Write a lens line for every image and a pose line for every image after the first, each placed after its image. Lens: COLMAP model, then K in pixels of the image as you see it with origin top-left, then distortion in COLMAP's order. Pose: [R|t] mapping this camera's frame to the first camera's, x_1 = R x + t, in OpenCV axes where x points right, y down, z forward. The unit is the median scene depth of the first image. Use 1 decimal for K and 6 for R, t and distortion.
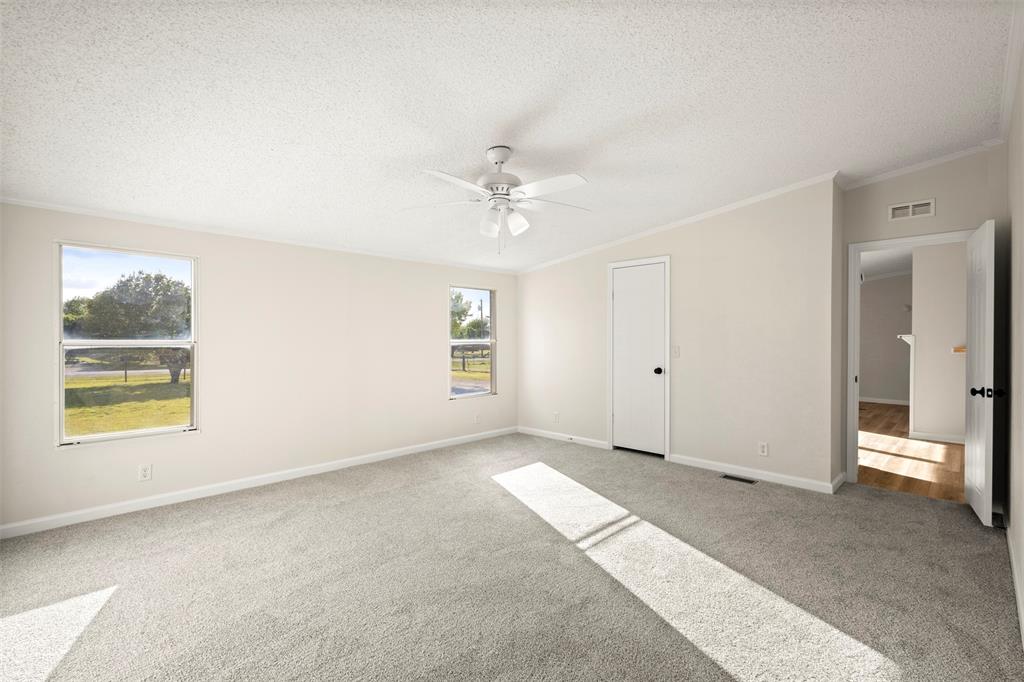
lens RADIAL K [[472.4, 0, 512.0], [0, 472.4, 341.0], [0, 0, 1]] dist [0.025037, -0.000092]
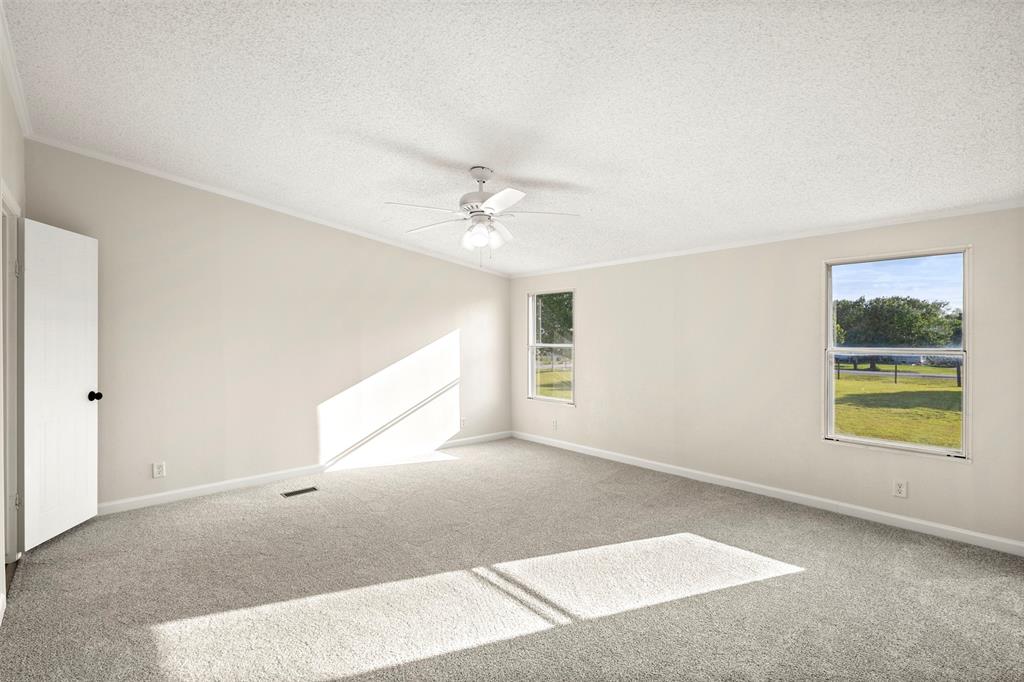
lens RADIAL K [[516.4, 0, 512.0], [0, 516.4, 341.0], [0, 0, 1]] dist [-0.002088, -0.000369]
pose [[-0.121845, -0.009884, -0.992500, 0.731446], [-0.012851, 0.999882, -0.008380, 0.001008], [0.992466, 0.011733, -0.121958, 0.767279]]
